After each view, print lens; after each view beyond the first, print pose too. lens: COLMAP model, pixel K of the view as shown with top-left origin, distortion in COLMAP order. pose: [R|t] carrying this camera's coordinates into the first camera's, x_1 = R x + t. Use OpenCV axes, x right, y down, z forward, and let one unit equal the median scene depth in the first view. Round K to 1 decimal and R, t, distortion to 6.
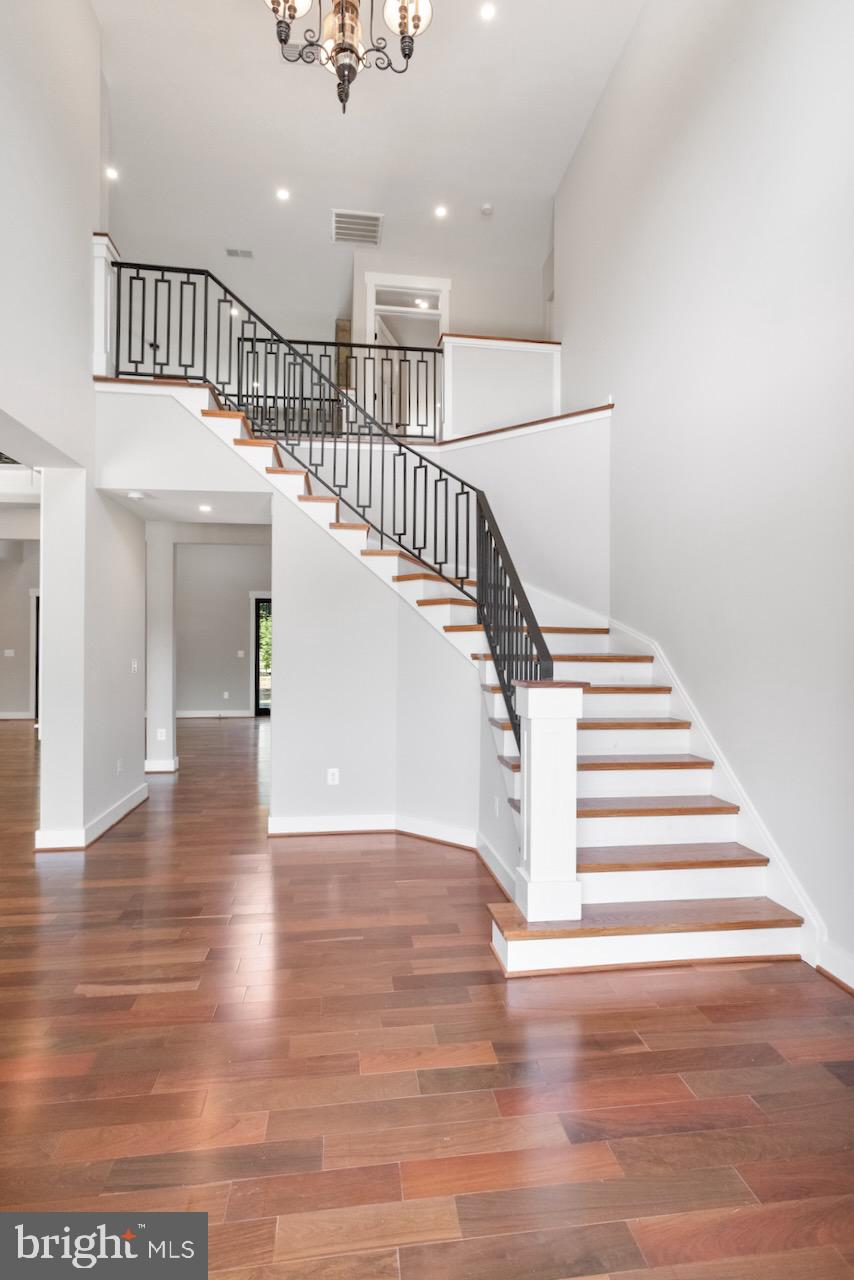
lens RADIAL K [[624.9, 0, 422.4], [0, 624.9, 645.2], [0, 0, 1]] dist [0.002545, 0.000308]
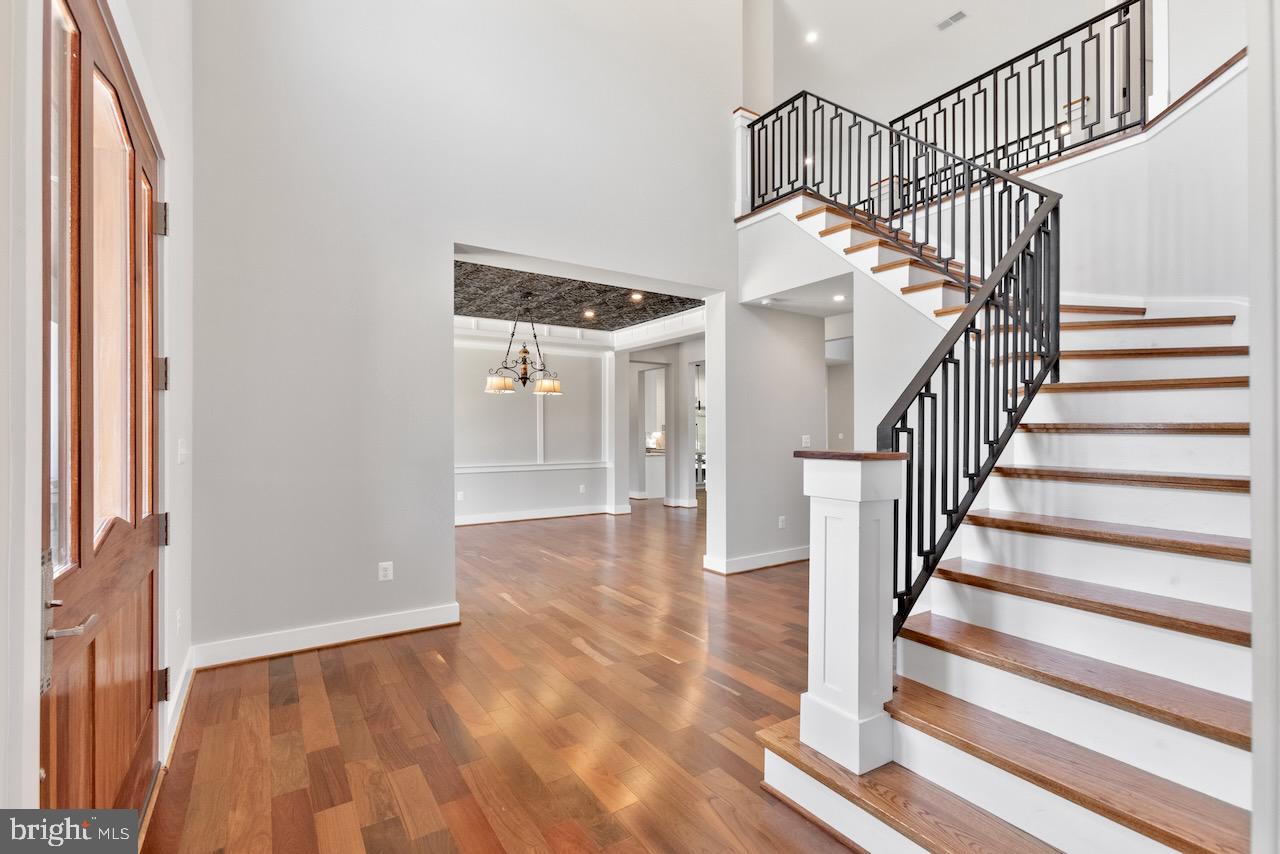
lens RADIAL K [[574.7, 0, 640.7], [0, 574.7, 427.2], [0, 0, 1]] dist [-0.004778, 0.005776]
pose [[0.452853, -0.012338, -0.891500, 0.443138], [0.005990, 0.999924, -0.010795, 0.019257], [0.891565, -0.000451, 0.452893, 0.266591]]
